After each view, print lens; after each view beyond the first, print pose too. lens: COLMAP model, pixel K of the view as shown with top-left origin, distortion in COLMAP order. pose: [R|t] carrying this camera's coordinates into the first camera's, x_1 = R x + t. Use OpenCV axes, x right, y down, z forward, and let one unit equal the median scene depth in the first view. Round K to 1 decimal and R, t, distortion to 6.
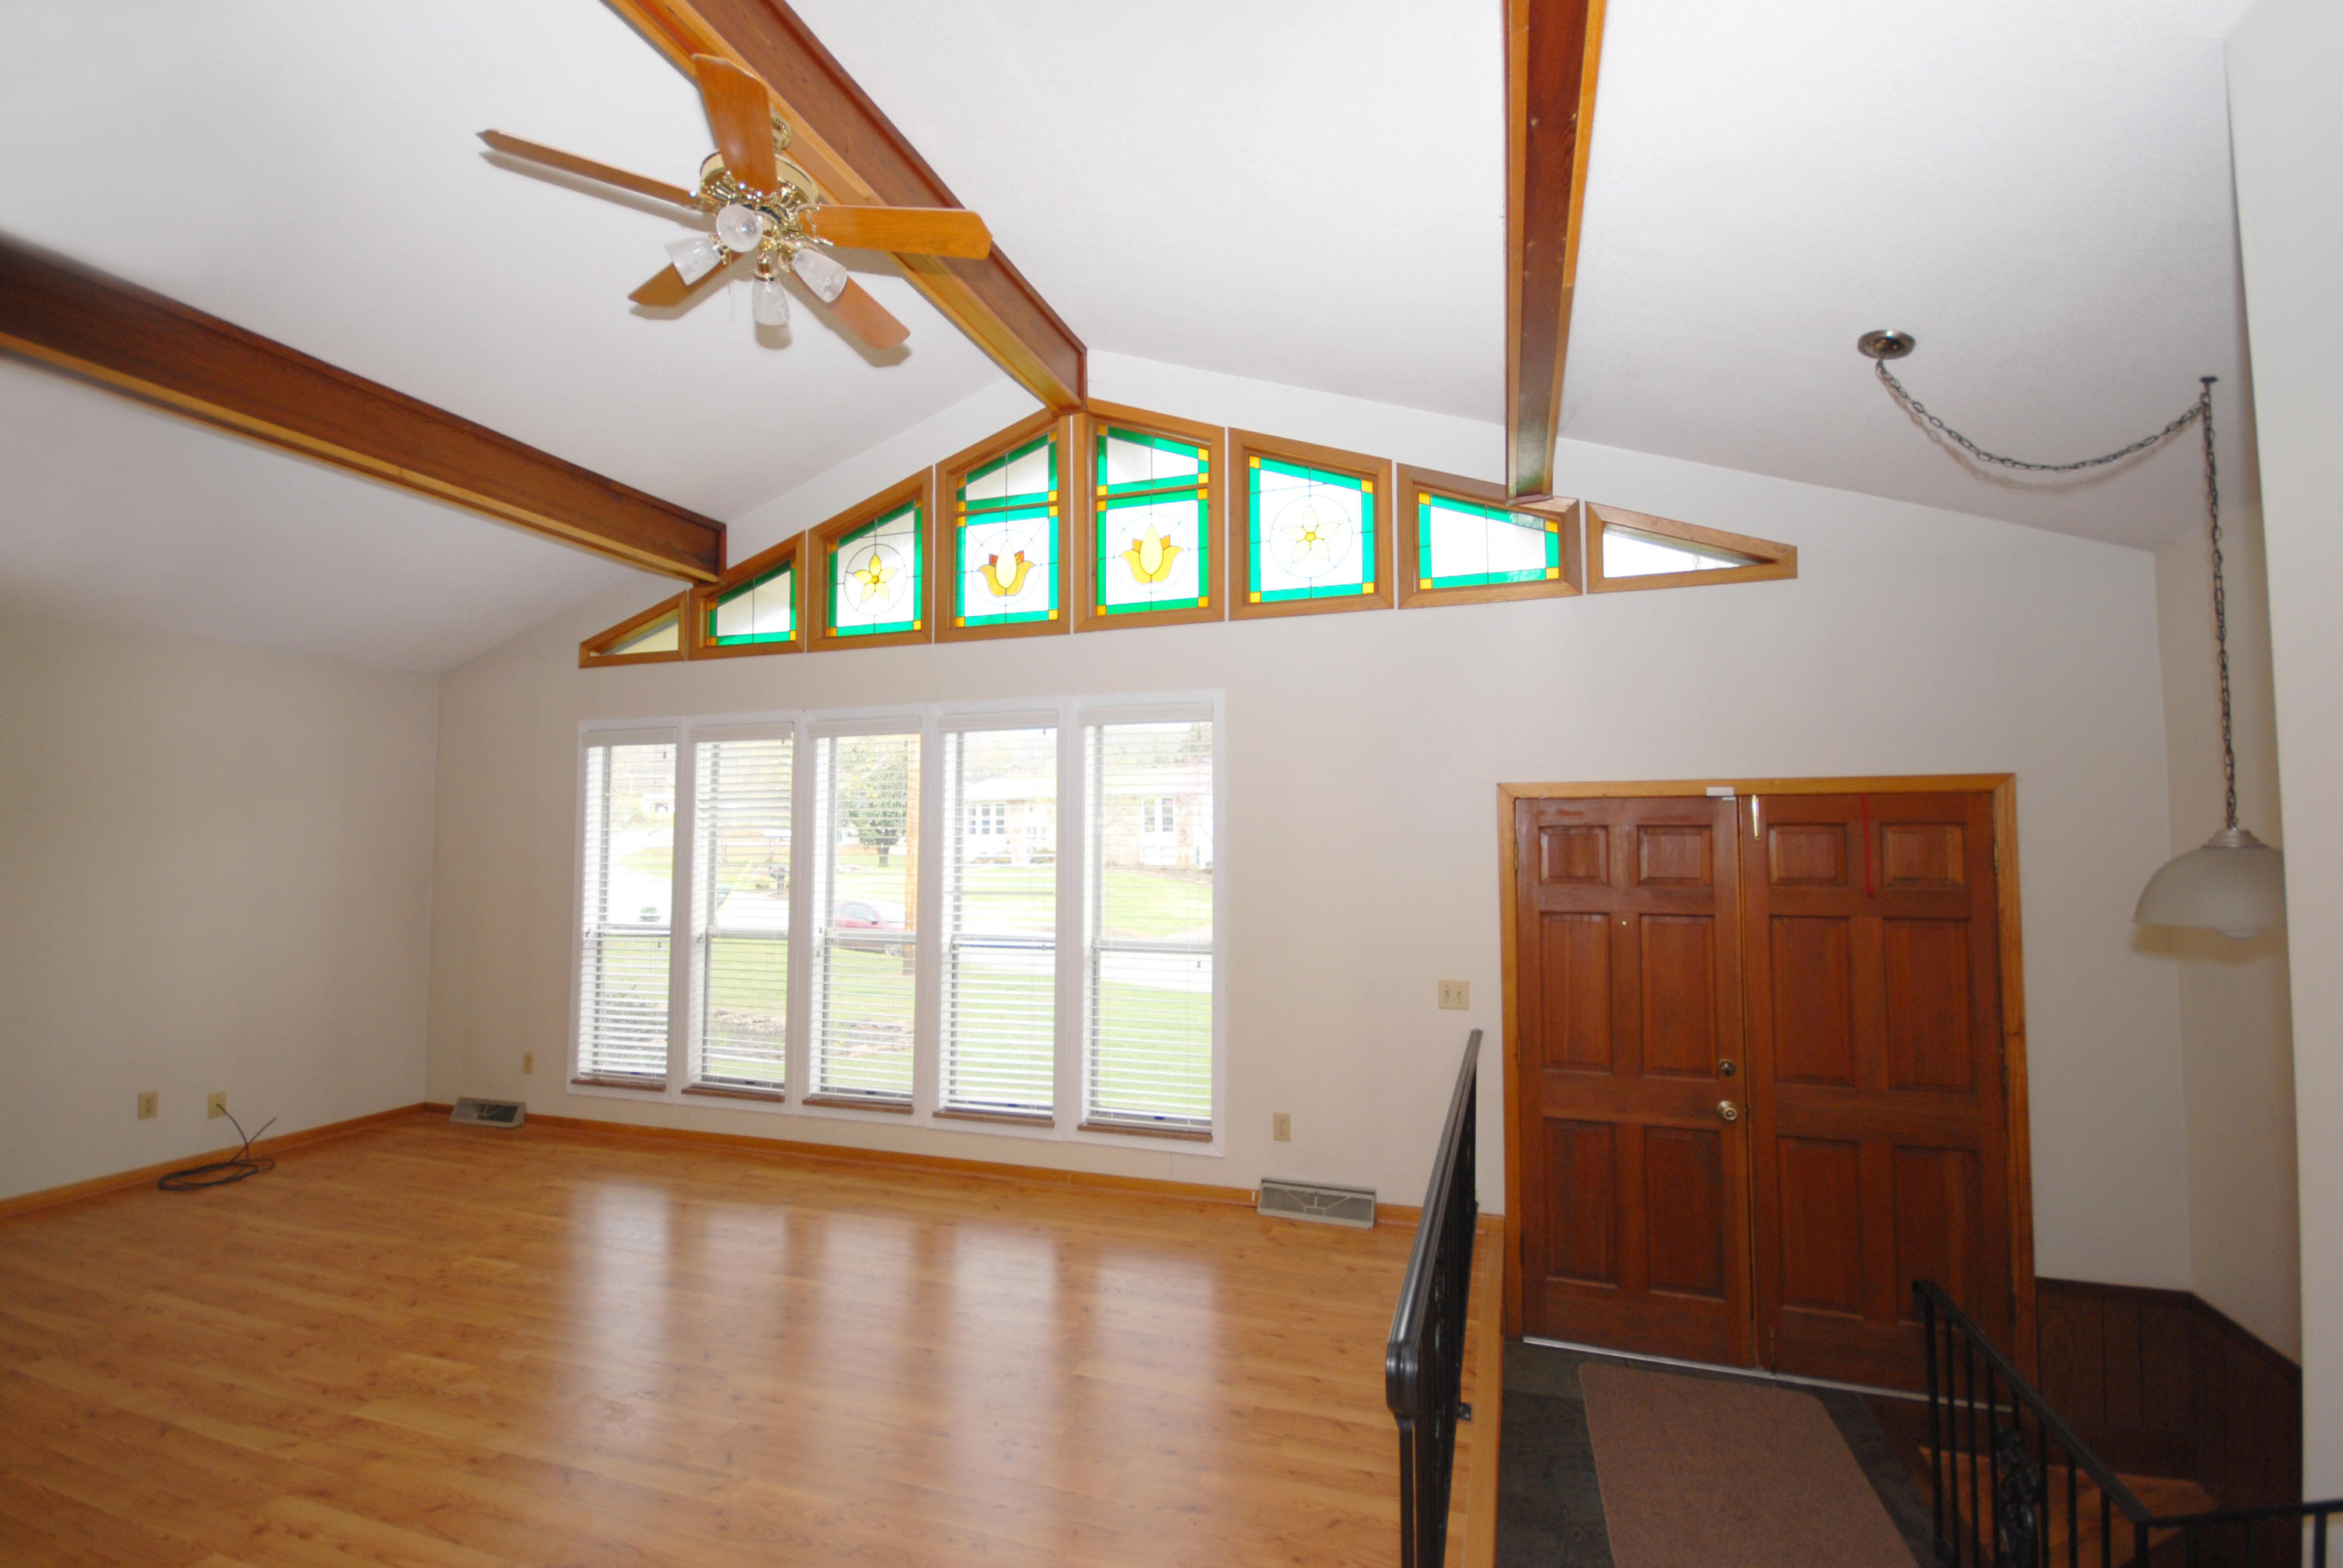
lens RADIAL K [[1021.9, 0, 1173.7], [0, 1021.9, 793.5], [0, 0, 1]] dist [0.001792, -0.006279]
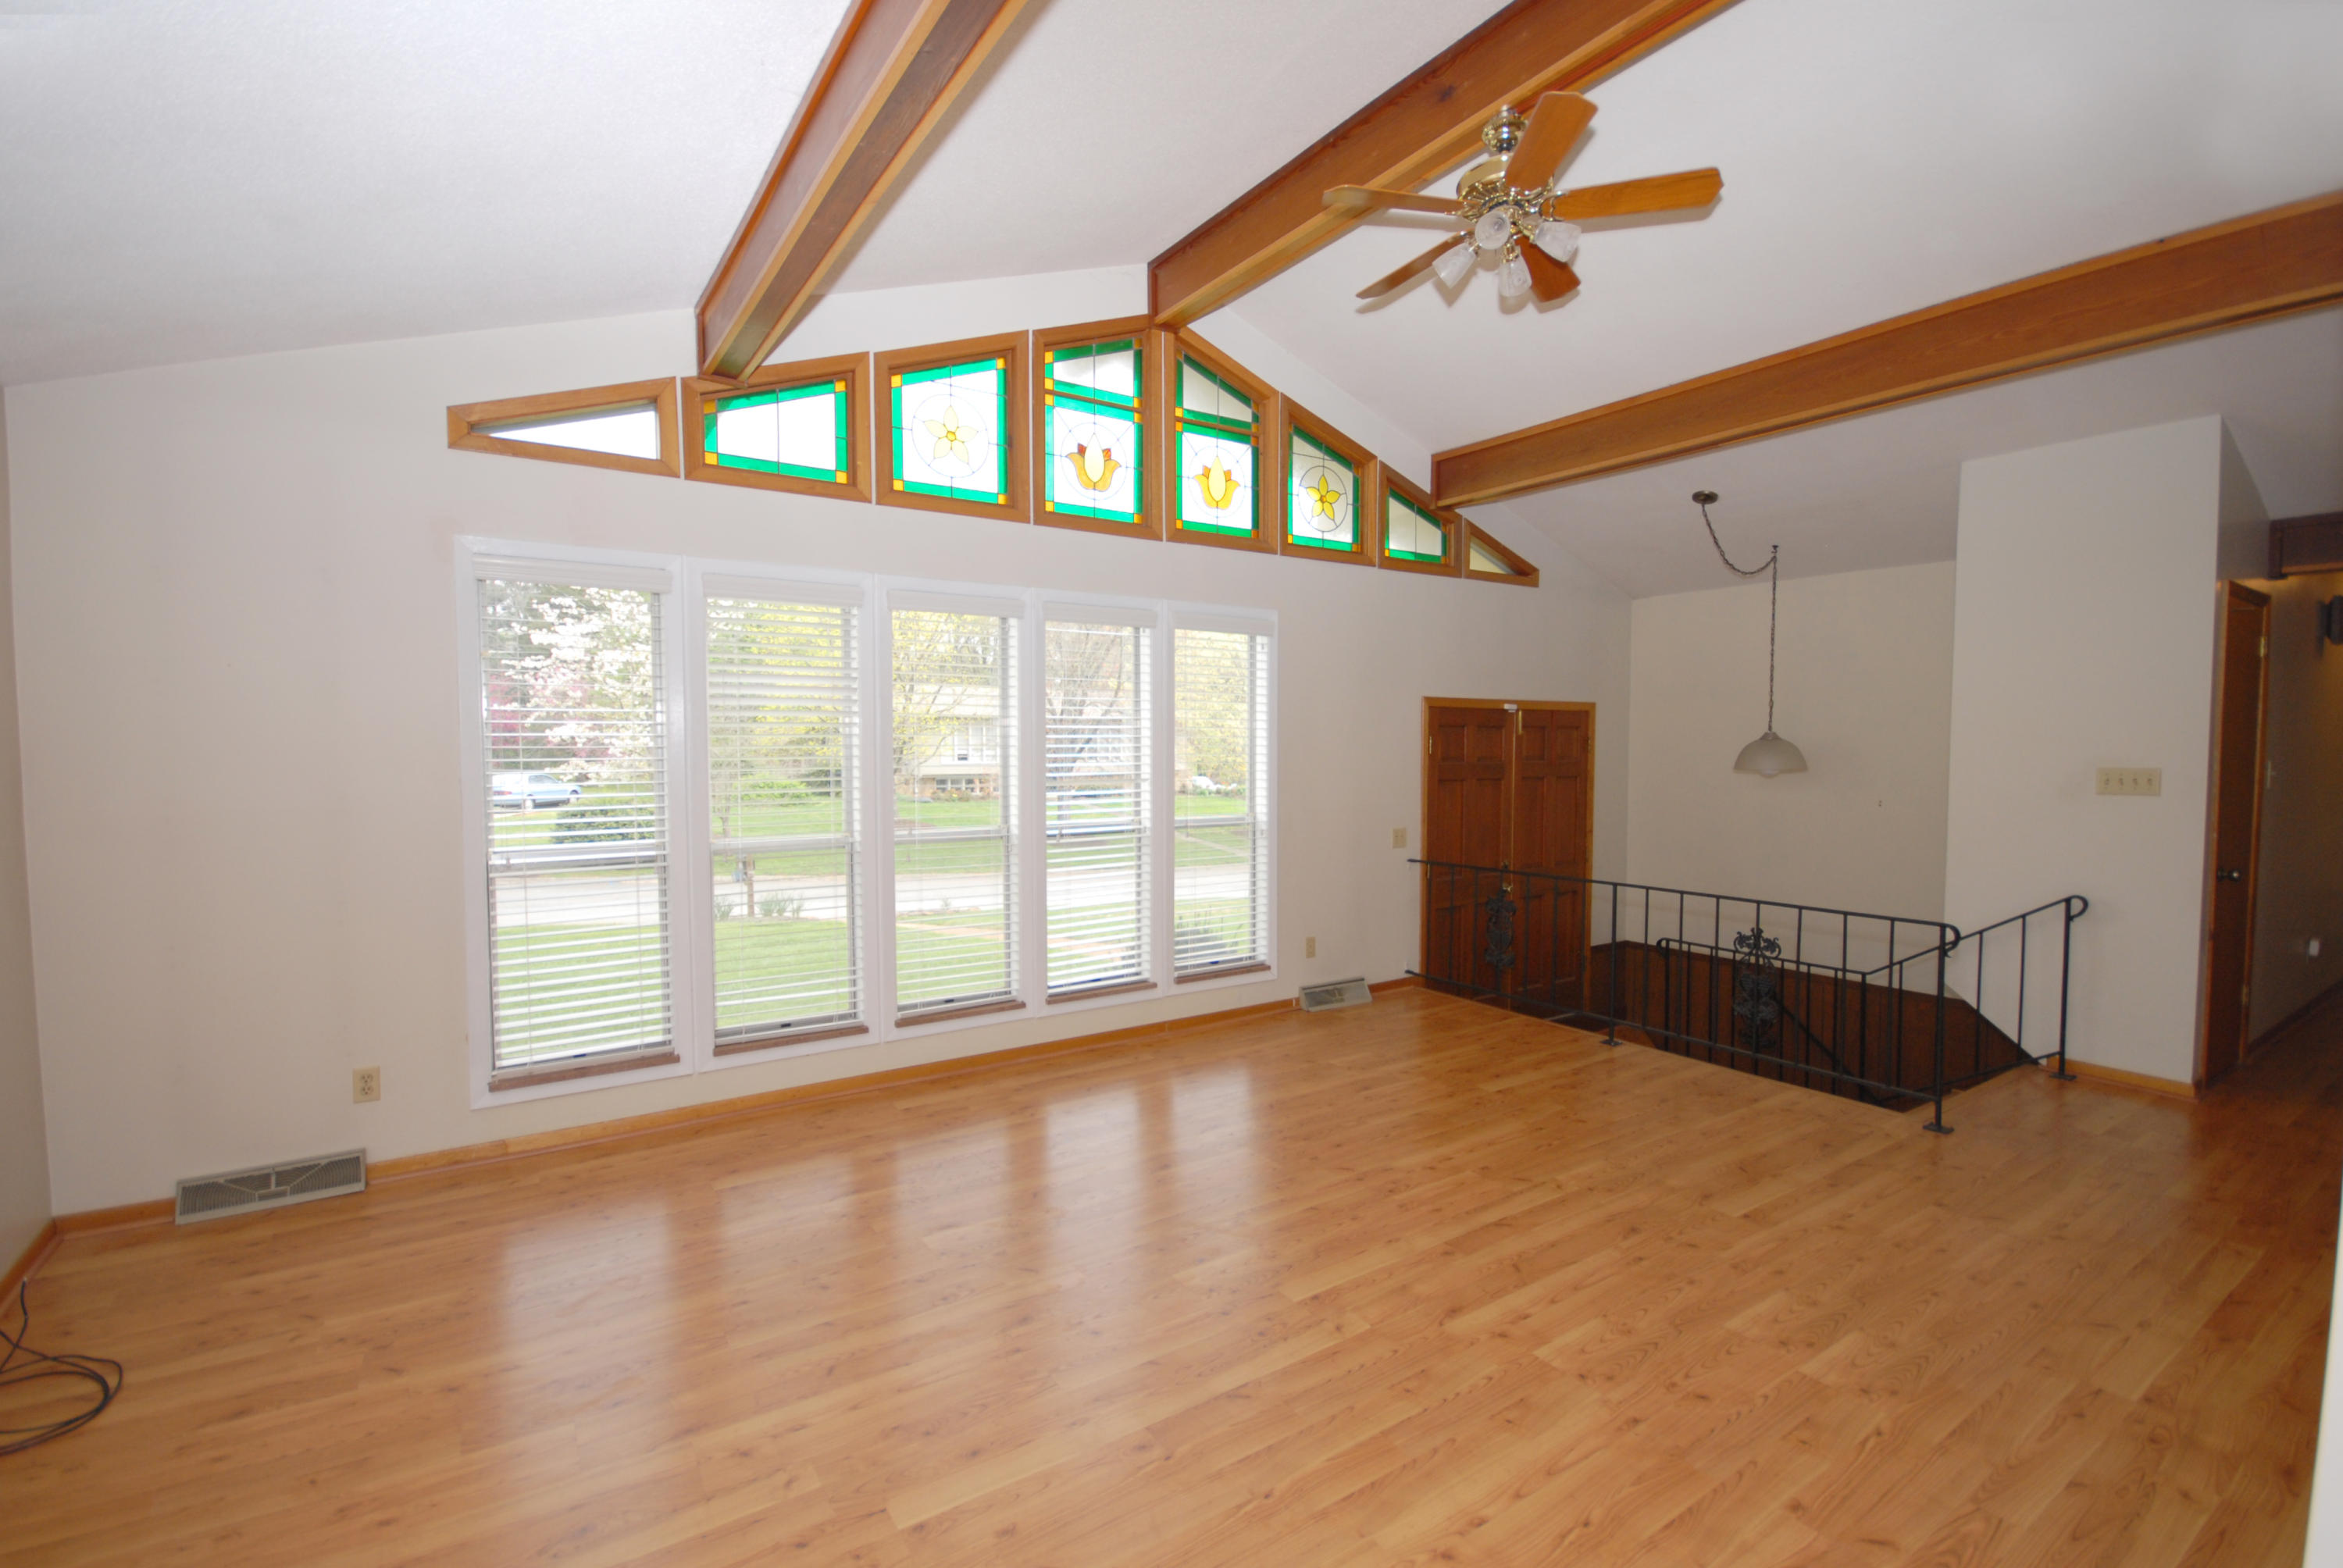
lens RADIAL K [[1021.9, 0, 1175.1], [0, 1021.9, 789.6], [0, 0, 1]] dist [0.001792, -0.006279]
pose [[0.620230, -0.033637, 0.783699, -0.925081], [-0.041656, 0.996258, 0.075727, 0.023083], [-0.783313, -0.079614, 0.616508, 0.290116]]
